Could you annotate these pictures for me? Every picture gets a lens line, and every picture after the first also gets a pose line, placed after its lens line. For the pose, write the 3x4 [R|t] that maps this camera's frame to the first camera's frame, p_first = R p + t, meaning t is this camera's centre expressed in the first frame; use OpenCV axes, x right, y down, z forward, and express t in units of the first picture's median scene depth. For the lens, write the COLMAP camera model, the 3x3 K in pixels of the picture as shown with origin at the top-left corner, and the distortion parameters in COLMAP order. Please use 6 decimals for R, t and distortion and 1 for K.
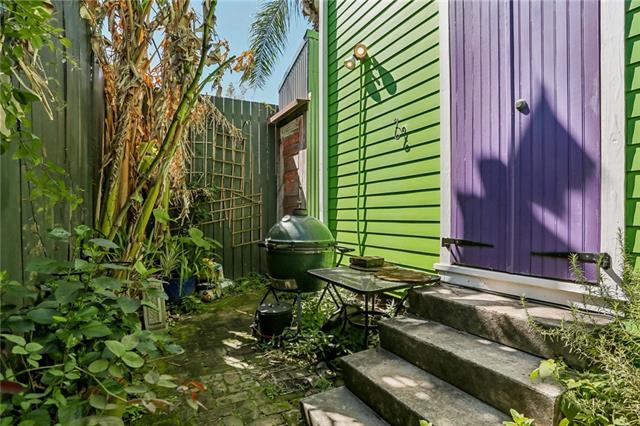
lens RADIAL K [[312.4, 0, 317.0], [0, 312.4, 212.1], [0, 0, 1]] dist [-0.032812, 0.001935]
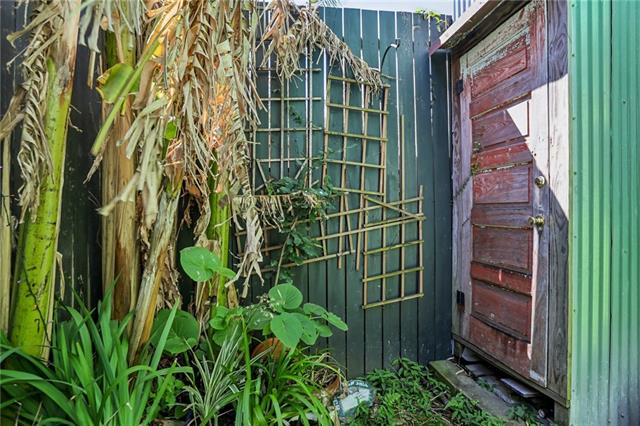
lens RADIAL K [[352.2, 0, 319.2], [0, 352.2, 210.9], [0, 0, 1]] dist [-0.049927, -0.000005]
pose [[0.935299, -0.007909, -0.353770, -0.142626], [0.009709, 0.999947, 0.003315, -0.045158], [0.353725, -0.006535, 0.935327, 0.464152]]
